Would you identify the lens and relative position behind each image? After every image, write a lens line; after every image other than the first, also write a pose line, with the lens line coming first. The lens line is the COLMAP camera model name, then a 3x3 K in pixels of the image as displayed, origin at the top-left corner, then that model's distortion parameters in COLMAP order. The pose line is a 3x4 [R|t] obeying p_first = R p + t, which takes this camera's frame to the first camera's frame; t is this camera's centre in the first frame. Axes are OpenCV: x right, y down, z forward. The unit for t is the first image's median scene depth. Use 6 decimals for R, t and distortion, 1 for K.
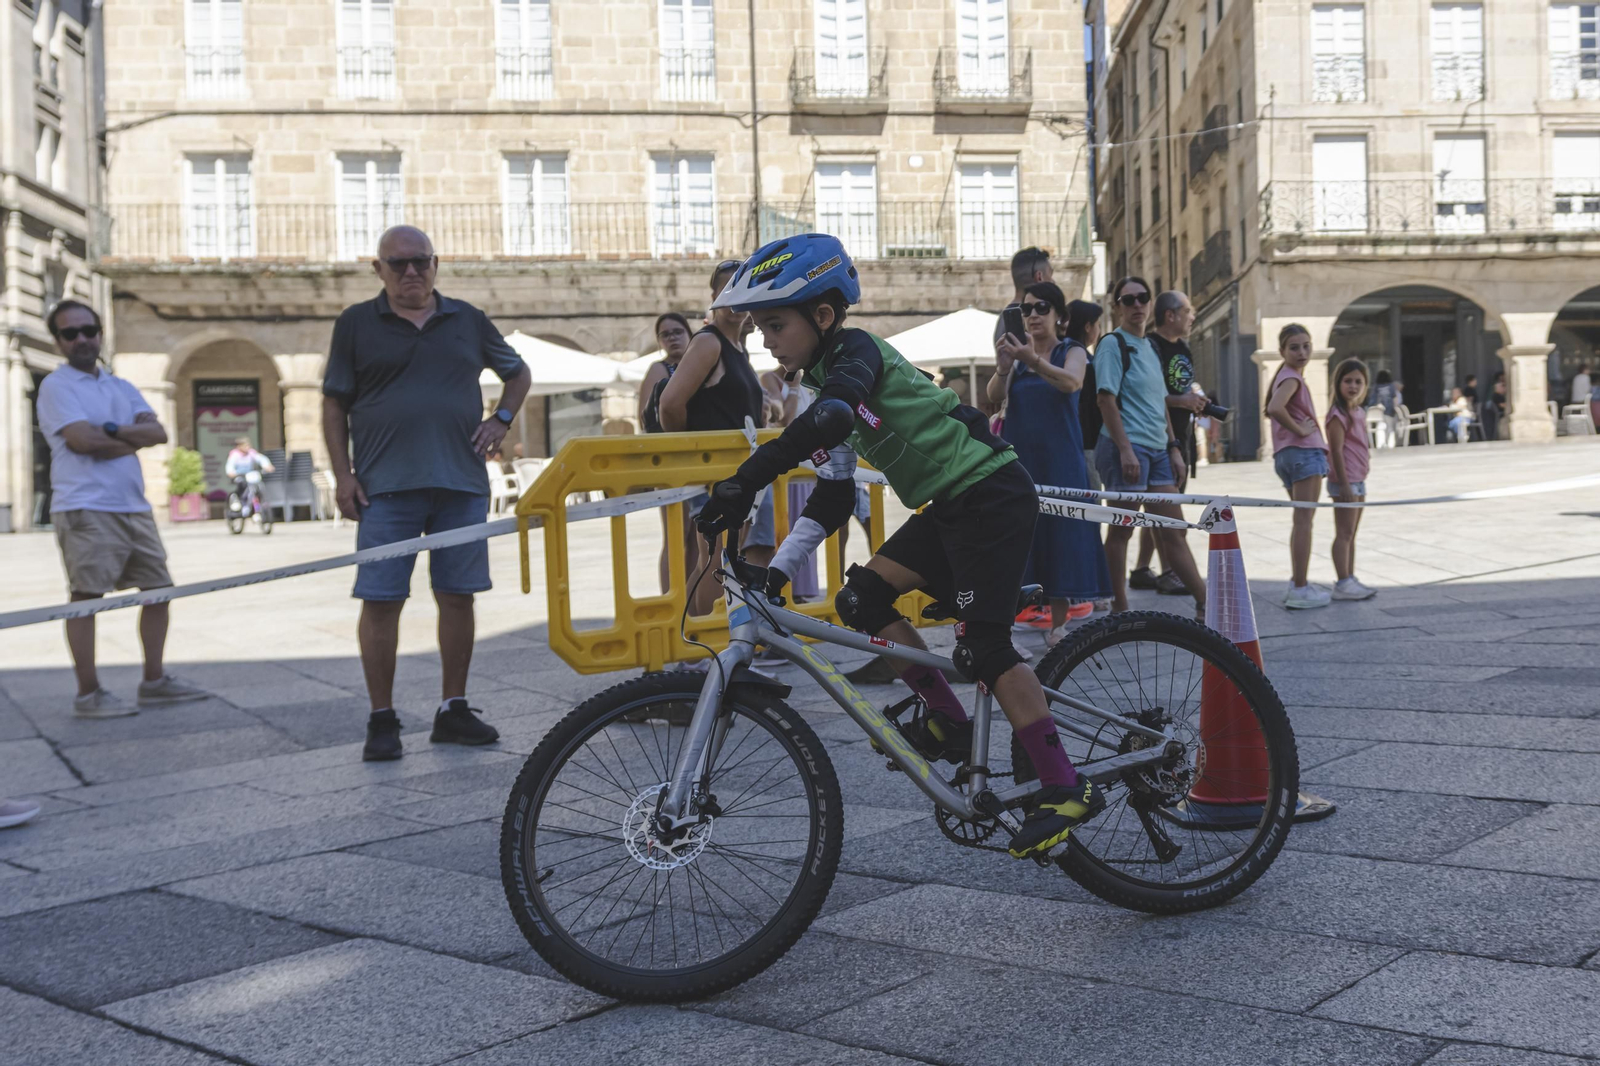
lens RADIAL K [[1302.1, 0, 799.2], [0, 1302.1, 522.1], [0, 0, 1]] dist [0.010538, 0.016131]
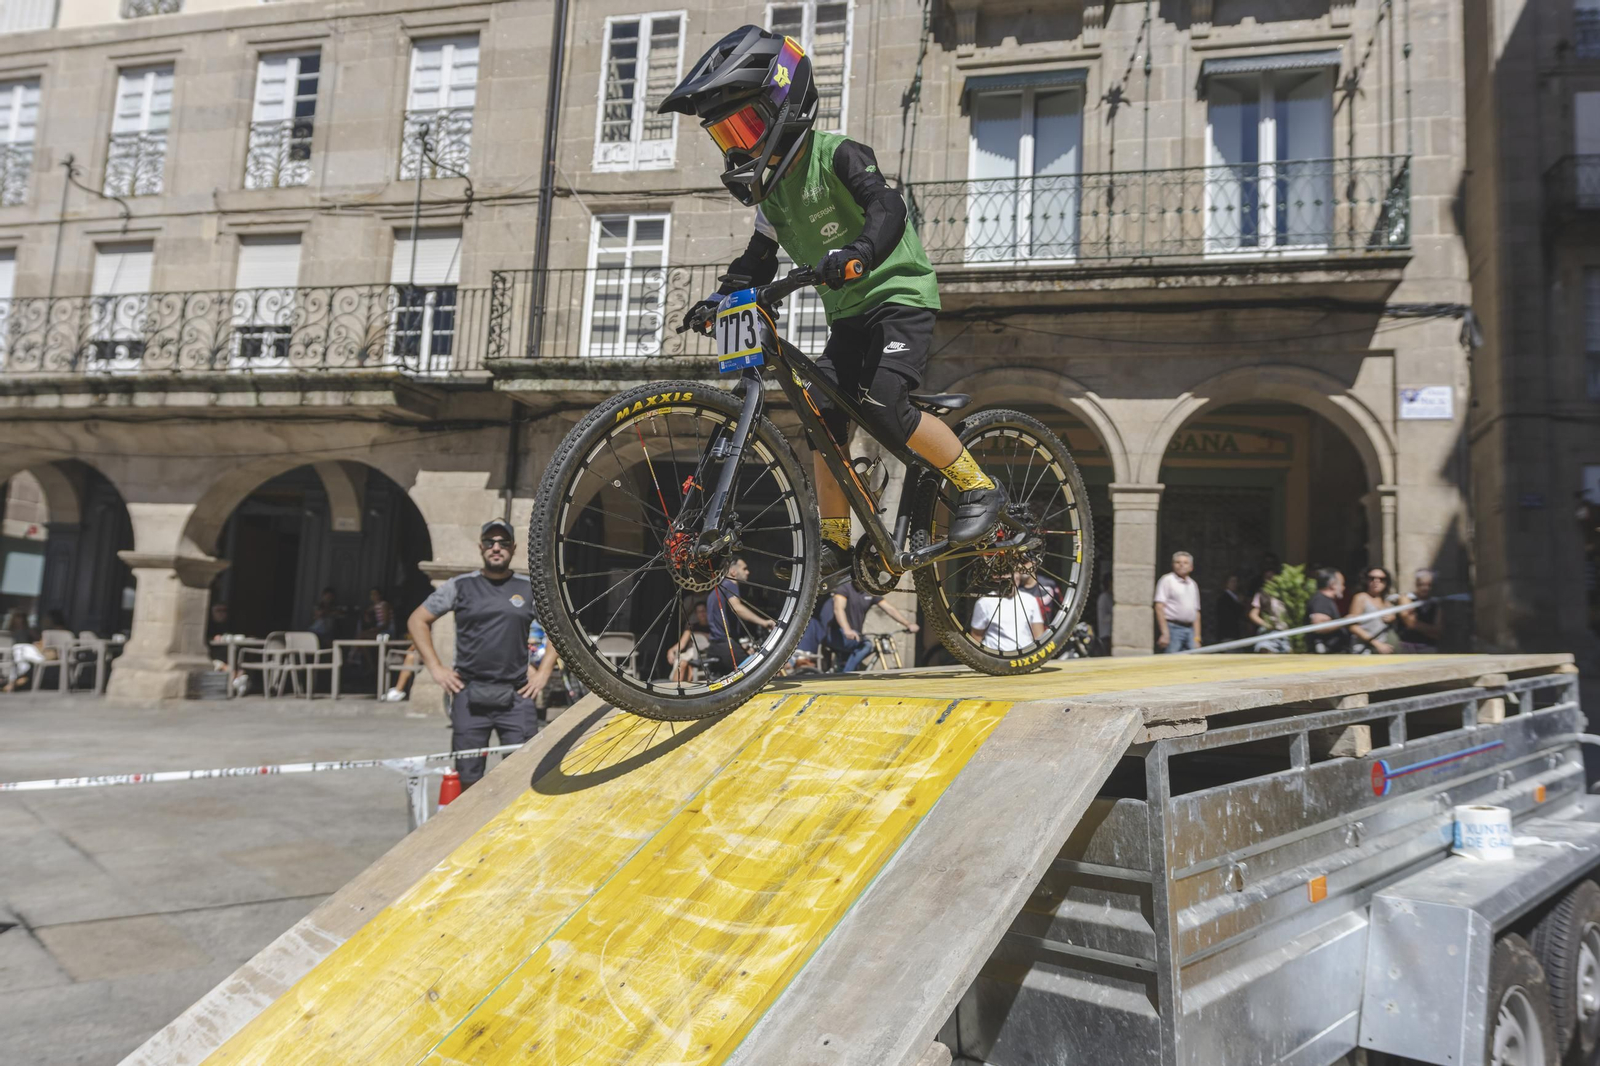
lens RADIAL K [[1113.1, 0, 796.6], [0, 1113.1, 547.5], [0, 0, 1]] dist [0.020632, -0.004272]
pose [[0.951125, 0.037190, -0.306558, 1.029307], [-0.080728, 0.988144, -0.130591, -0.090723], [0.298067, 0.148956, 0.942851, 0.575146]]
